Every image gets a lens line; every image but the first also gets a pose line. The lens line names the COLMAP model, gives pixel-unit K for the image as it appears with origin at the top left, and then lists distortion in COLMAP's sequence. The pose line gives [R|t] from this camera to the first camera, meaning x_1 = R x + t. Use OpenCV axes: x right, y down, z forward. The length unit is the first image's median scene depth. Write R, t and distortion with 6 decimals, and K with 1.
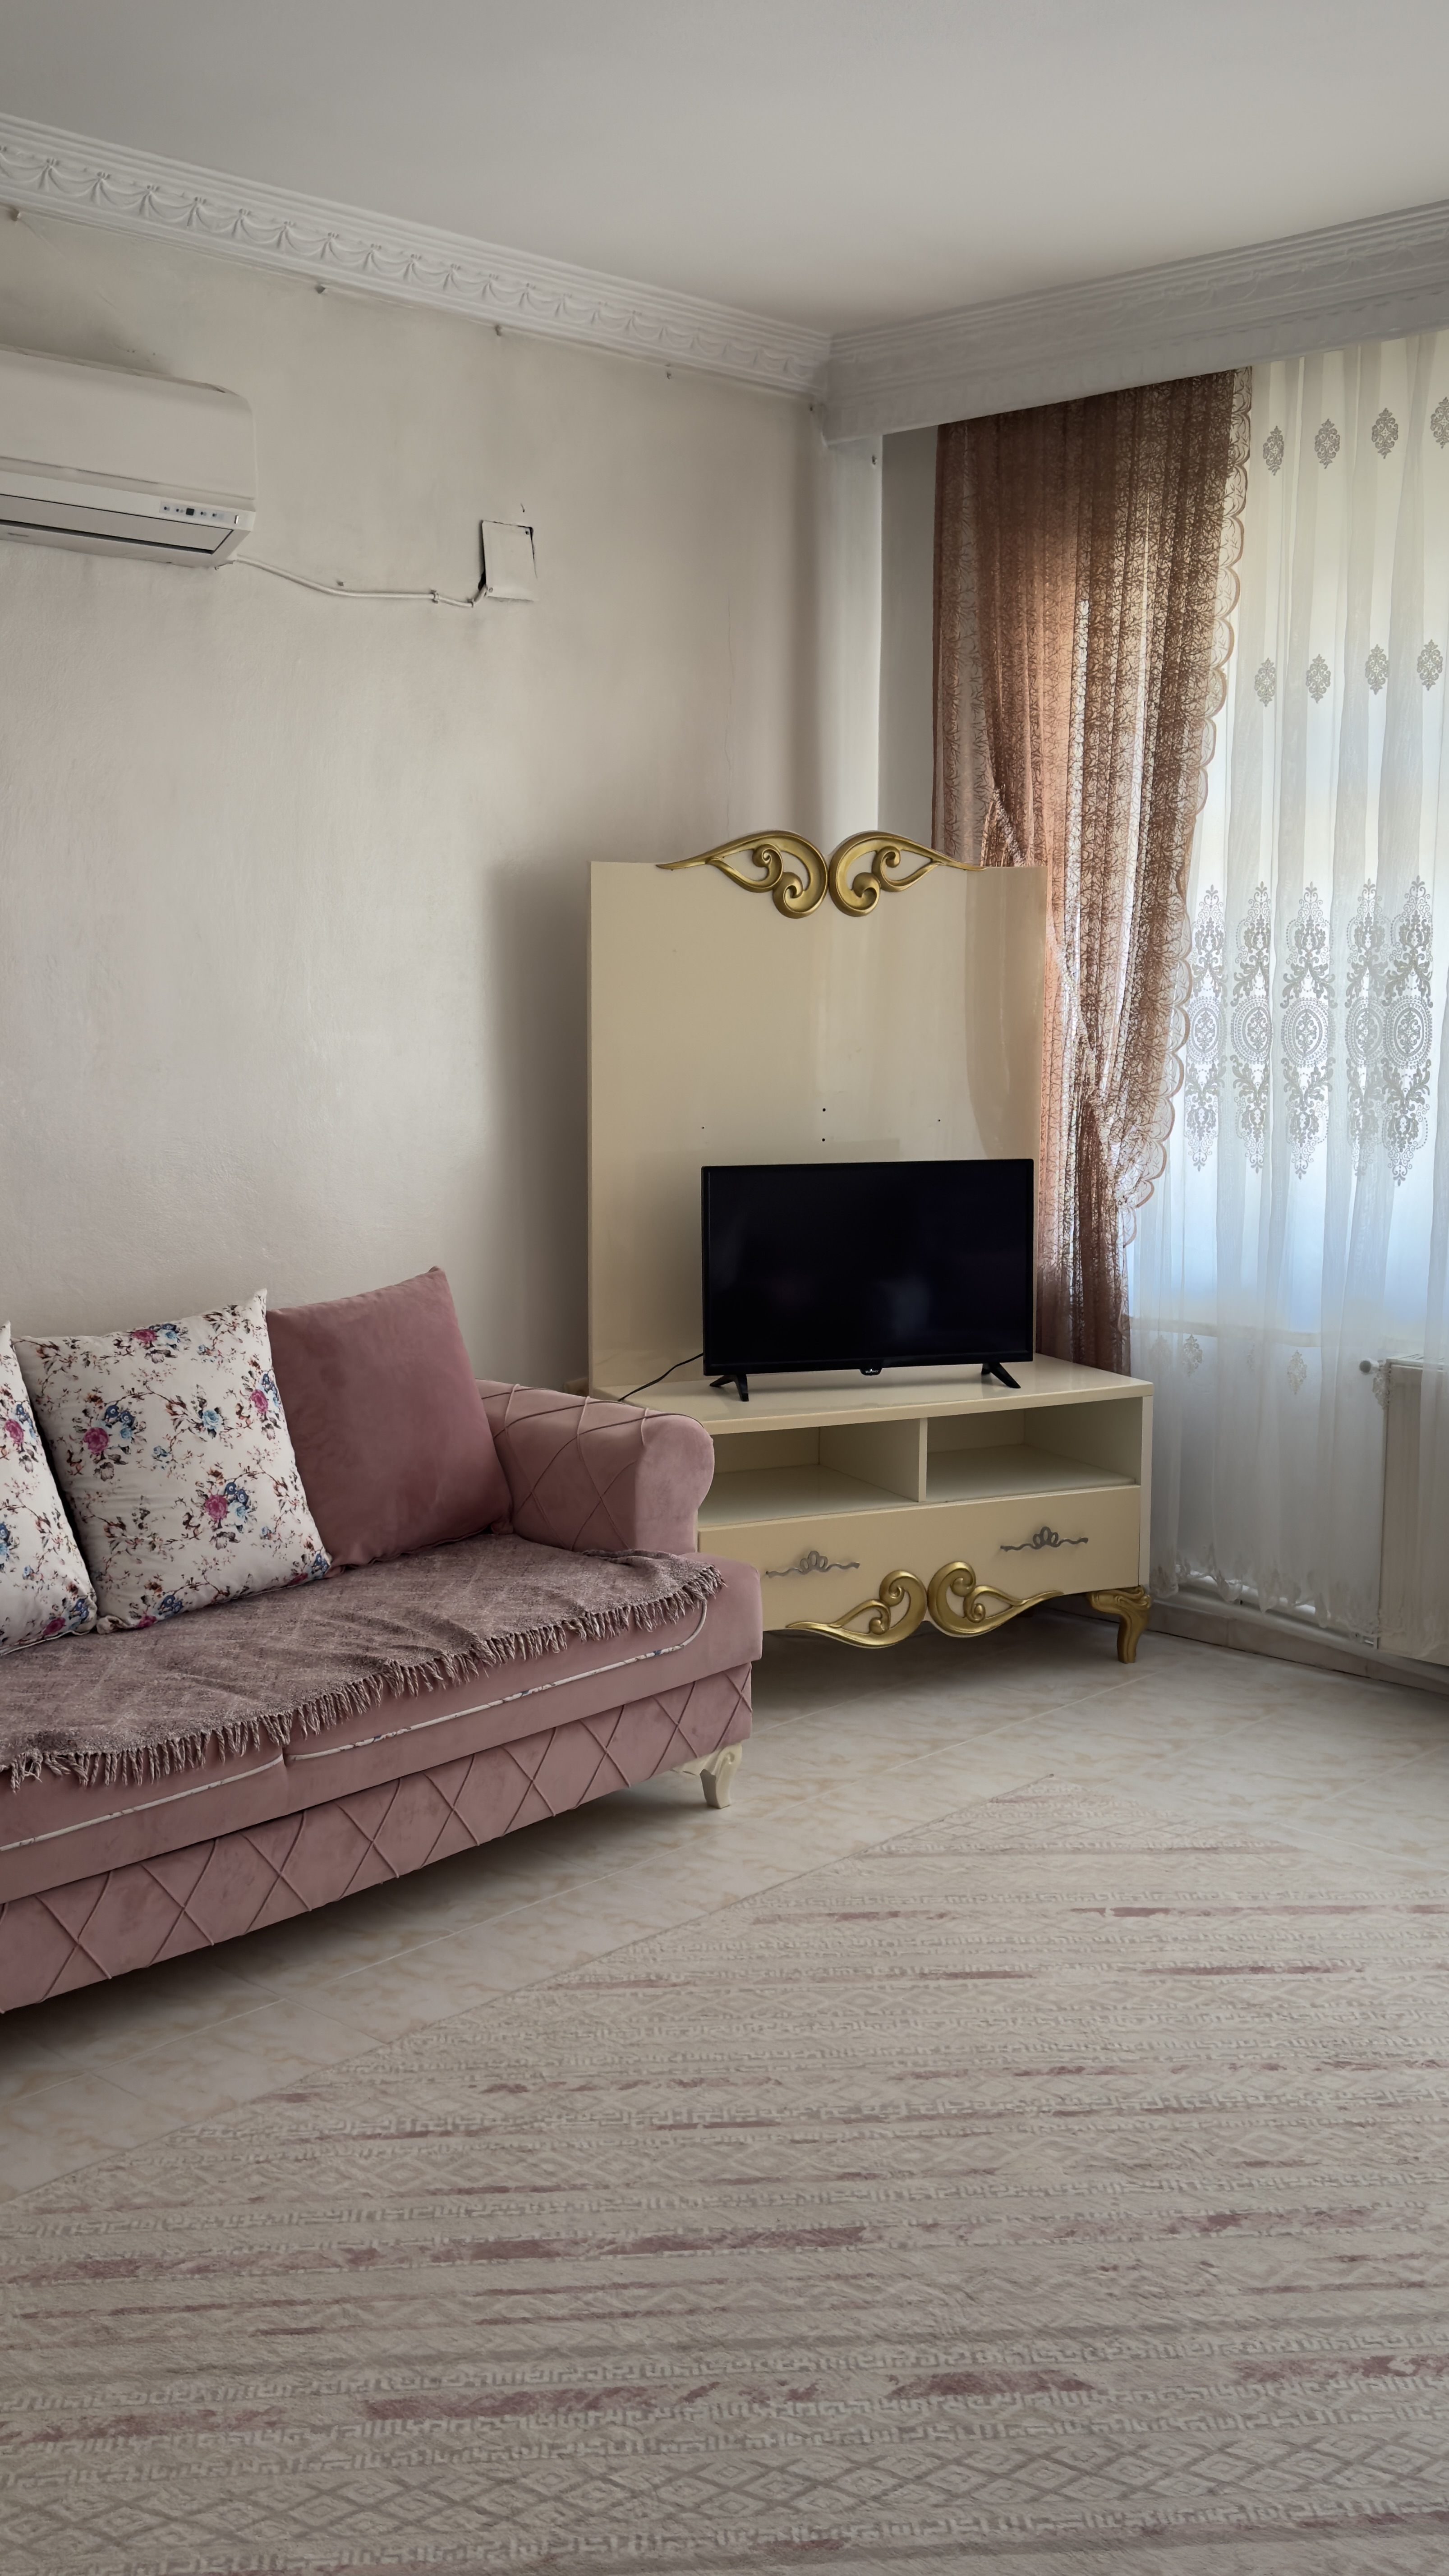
lens RADIAL K [[2583.4, 0, 721.4], [0, 2583.4, 1325.2], [0, 0, 1]] dist [0.198637, -0.469250]
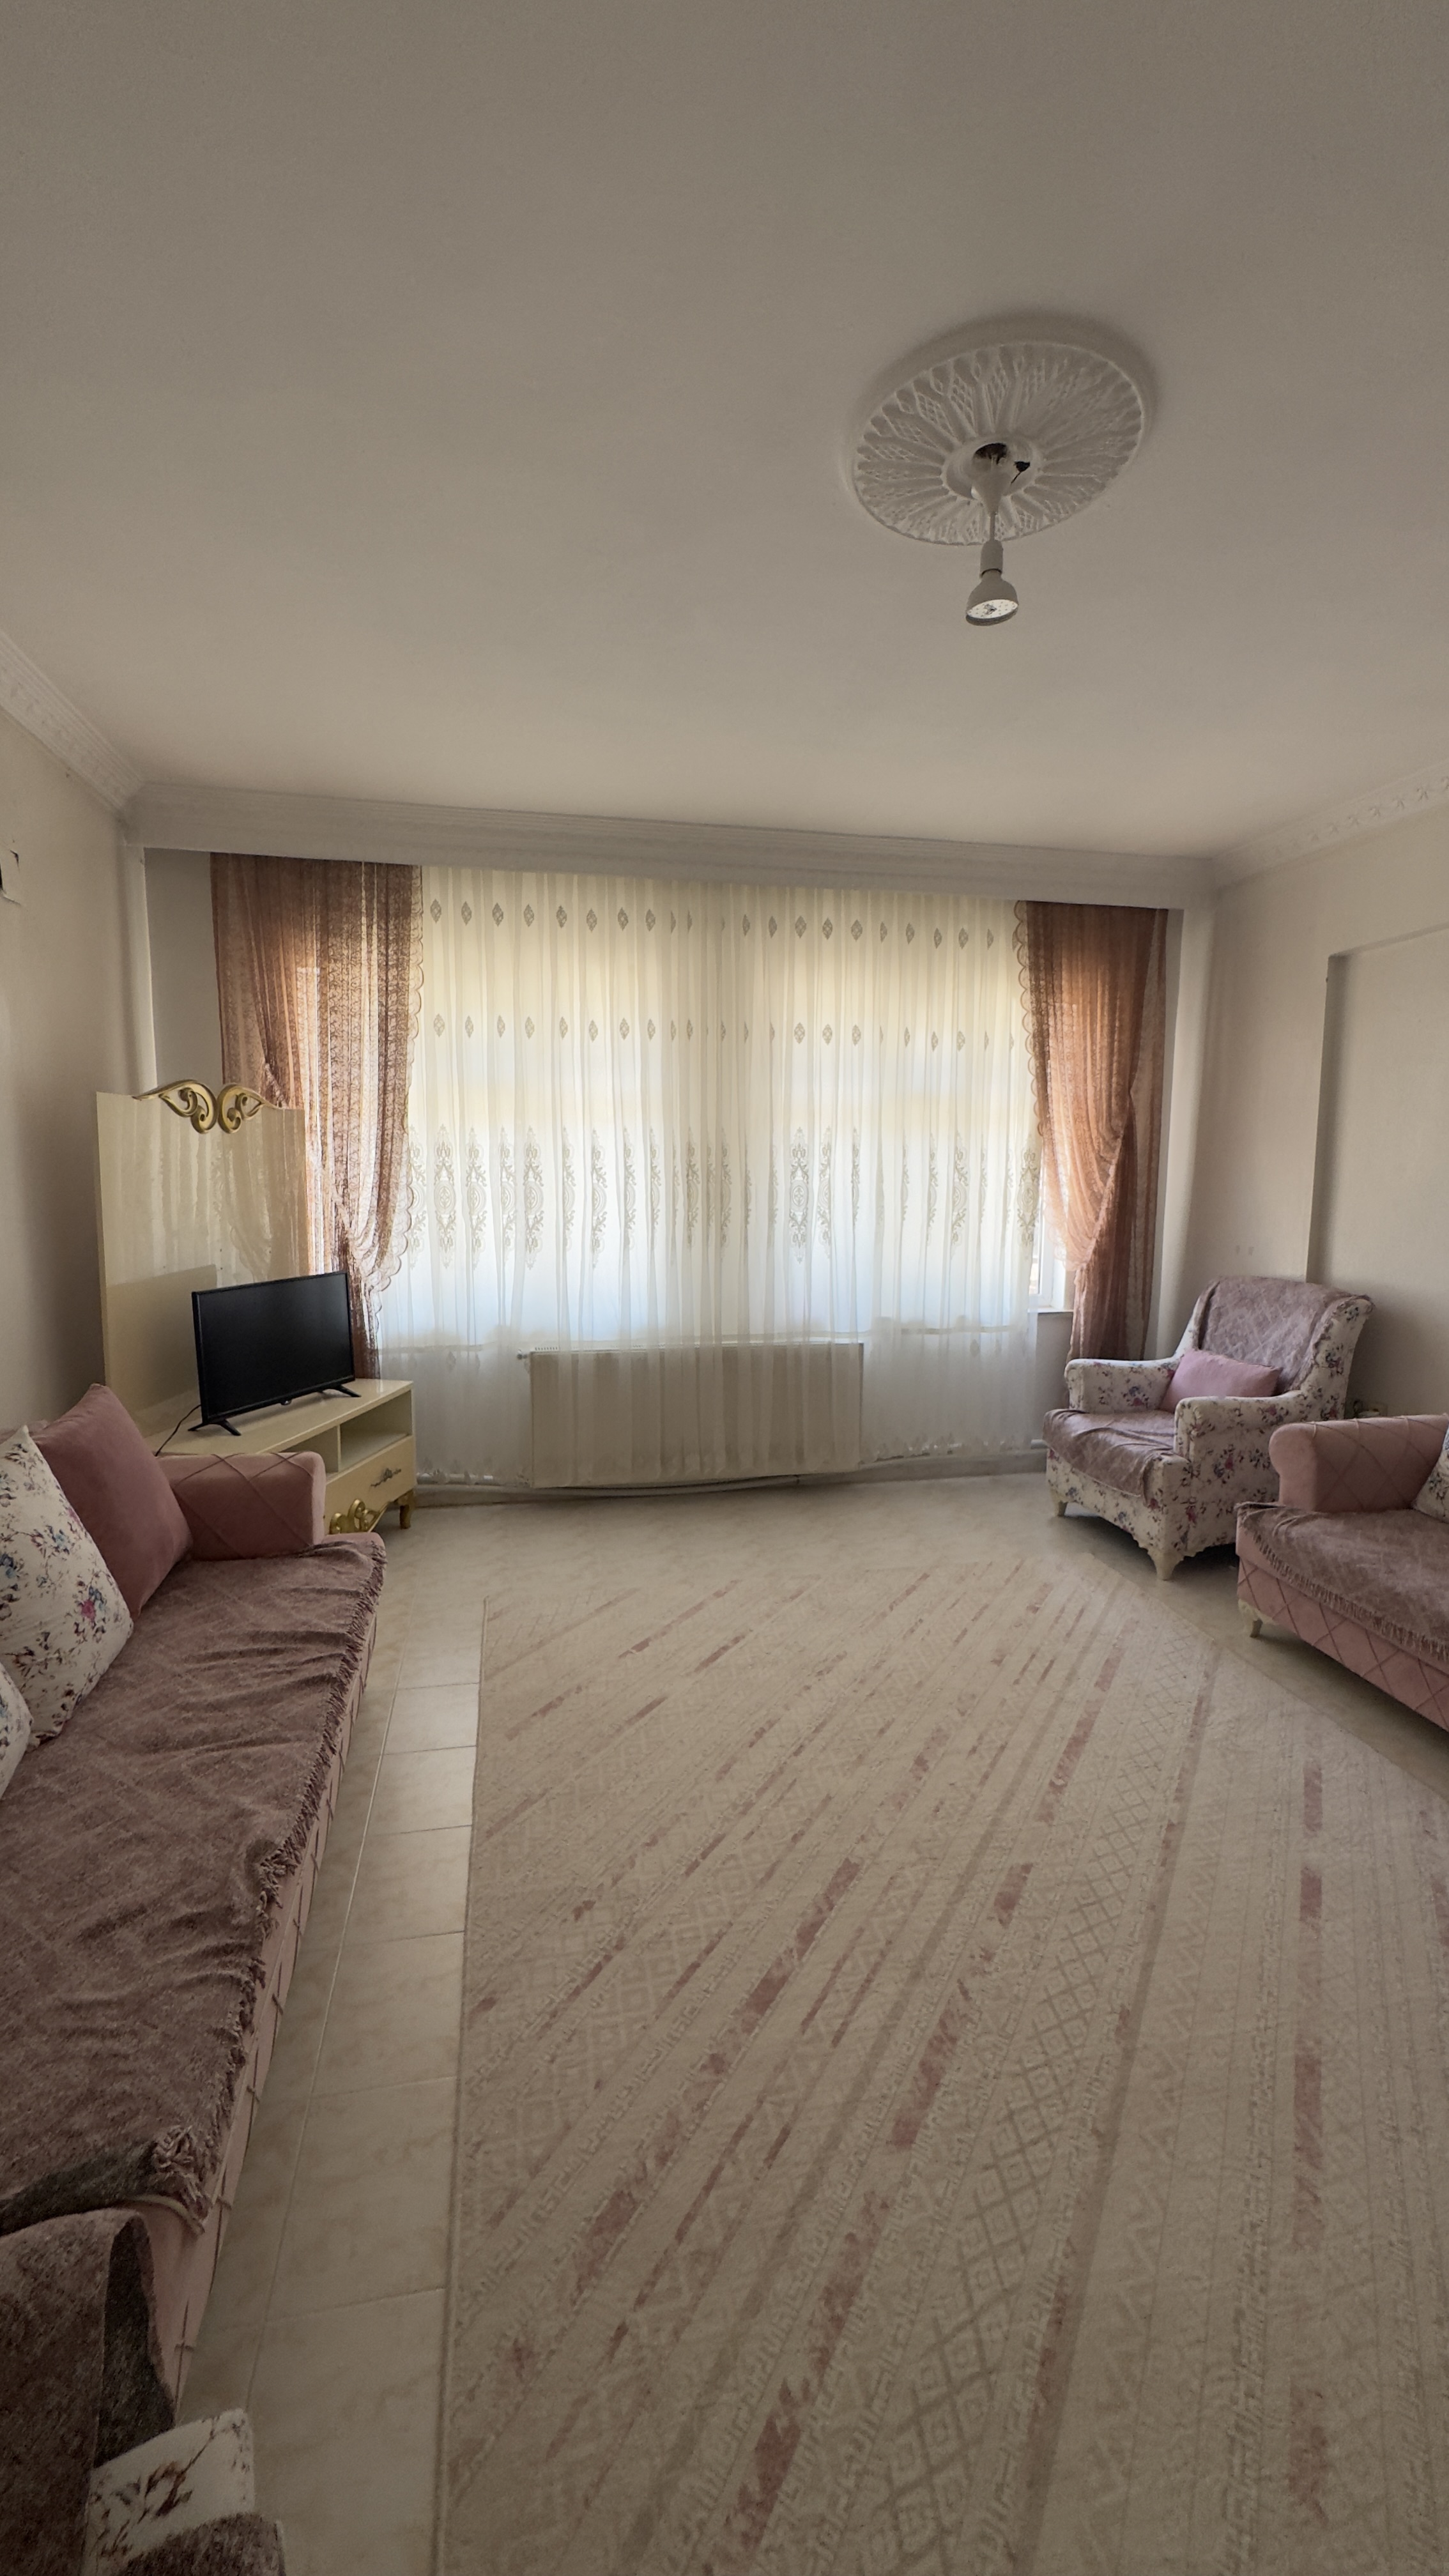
lens RADIAL K [[1031.2, 0, 724.5], [0, 1031.2, 1288.0], [0, 0, 1]] dist [-0.001539, 0.000148]
pose [[0.562814, -0.094523, 0.821161, -0.422895], [0.102694, 0.993739, 0.044003, -0.073311], [-0.820179, 0.059563, 0.568998, 0.487337]]
